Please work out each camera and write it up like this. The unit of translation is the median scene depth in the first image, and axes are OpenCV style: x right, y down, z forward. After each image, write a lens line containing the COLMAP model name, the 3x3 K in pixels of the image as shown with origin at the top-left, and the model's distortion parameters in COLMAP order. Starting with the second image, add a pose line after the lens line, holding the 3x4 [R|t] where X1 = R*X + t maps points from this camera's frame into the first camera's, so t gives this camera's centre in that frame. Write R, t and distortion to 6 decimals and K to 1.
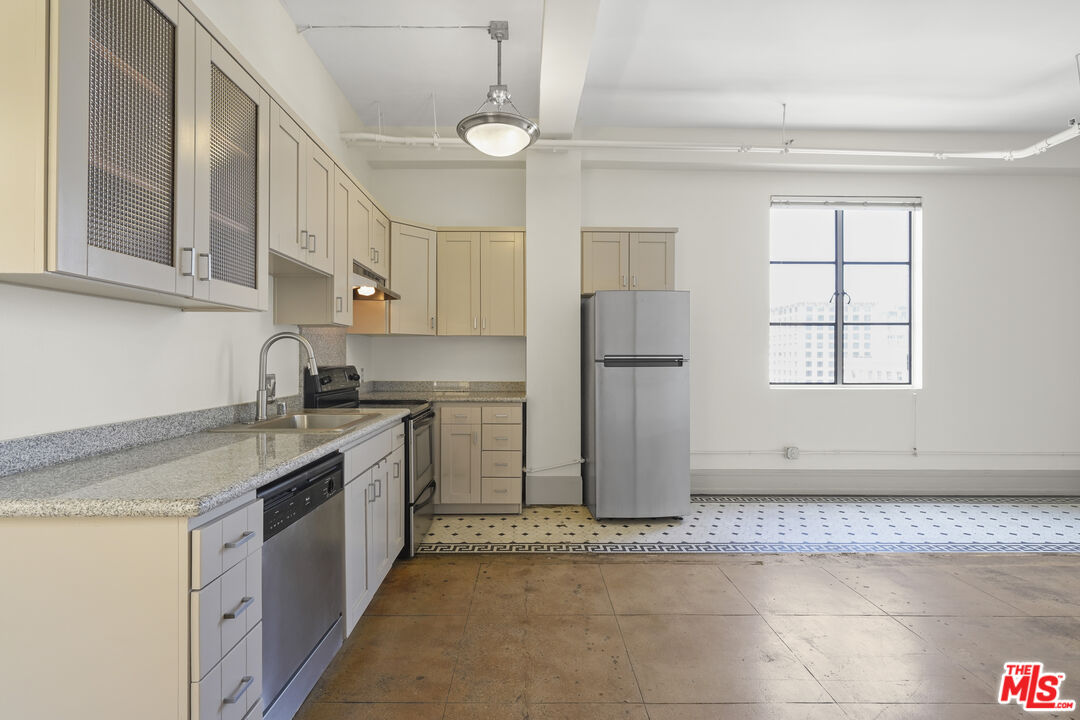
lens RADIAL K [[500.0, 0, 527.6], [0, 500.0, 357.2], [0, 0, 1]] dist [-0.003363, 0.000556]
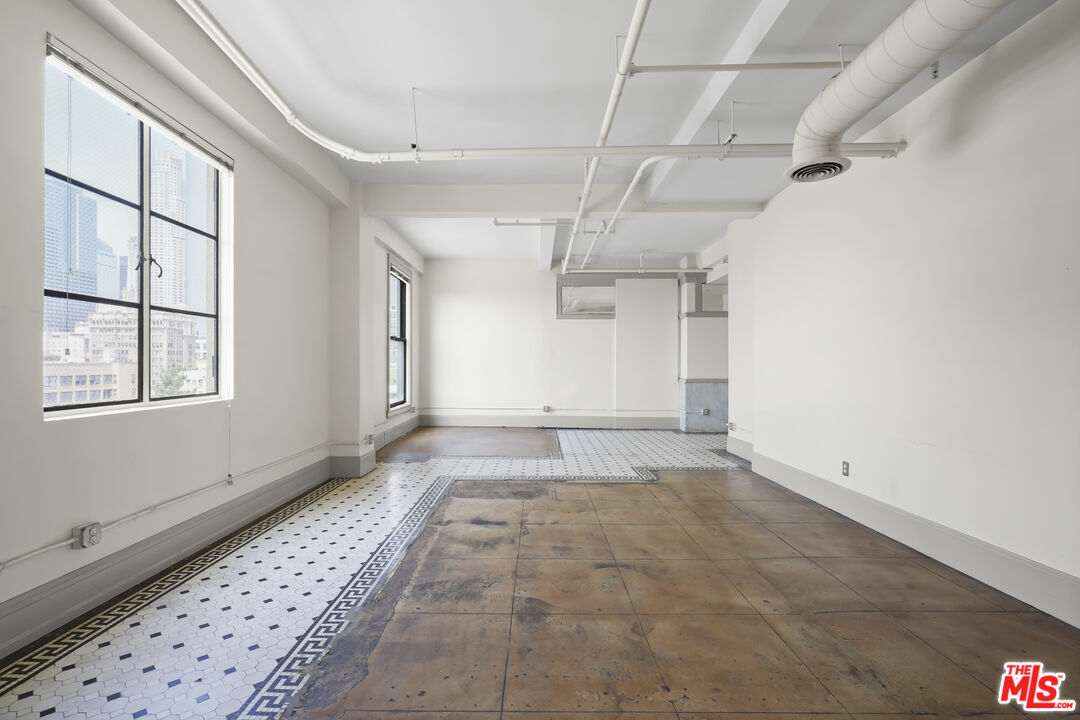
lens RADIAL K [[497.5, 0, 532.1], [0, 497.5, 362.2], [0, 0, 1]] dist [-0.000903, 0.000647]
pose [[0.016795, 0.000877, 0.999859, -0.000479], [-0.000940, 0.999999, -0.000862, 0.005434], [-0.999859, -0.000925, 0.016796, 0.594609]]
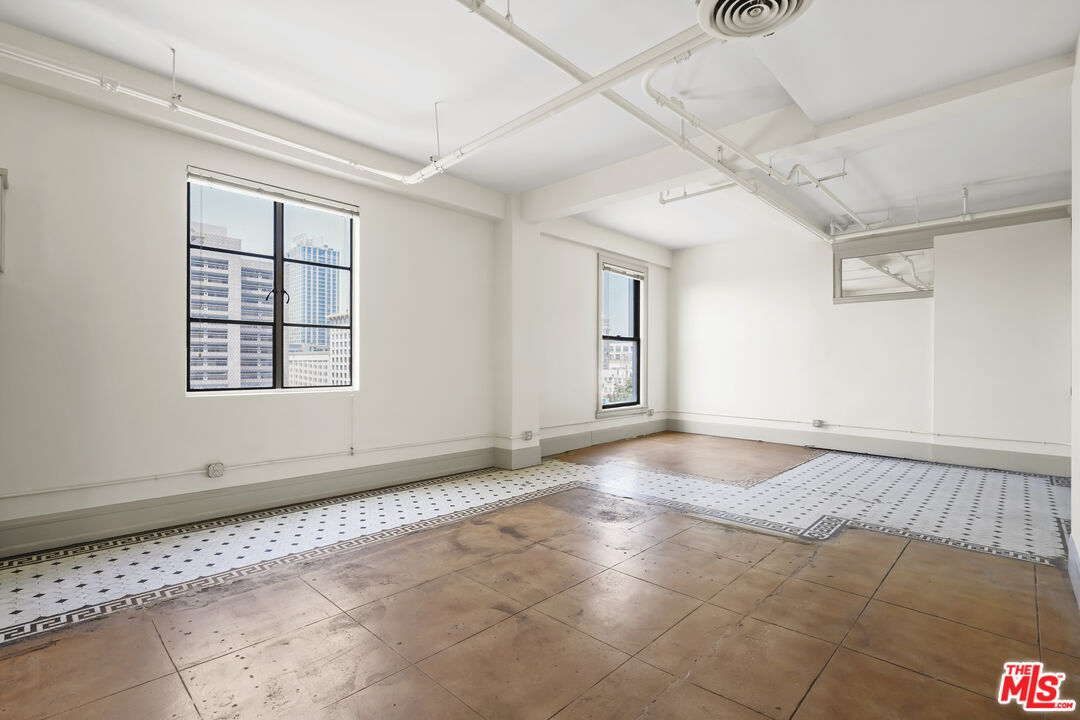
lens RADIAL K [[503.1, 0, 527.9], [0, 503.1, 364.6], [0, 0, 1]] dist [-0.003246, 0.000118]
pose [[0.706951, -0.001908, 0.707260, 0.345533], [-0.003472, 0.999975, 0.006168, 0.002306], [-0.707254, -0.006817, 0.706926, 0.005279]]
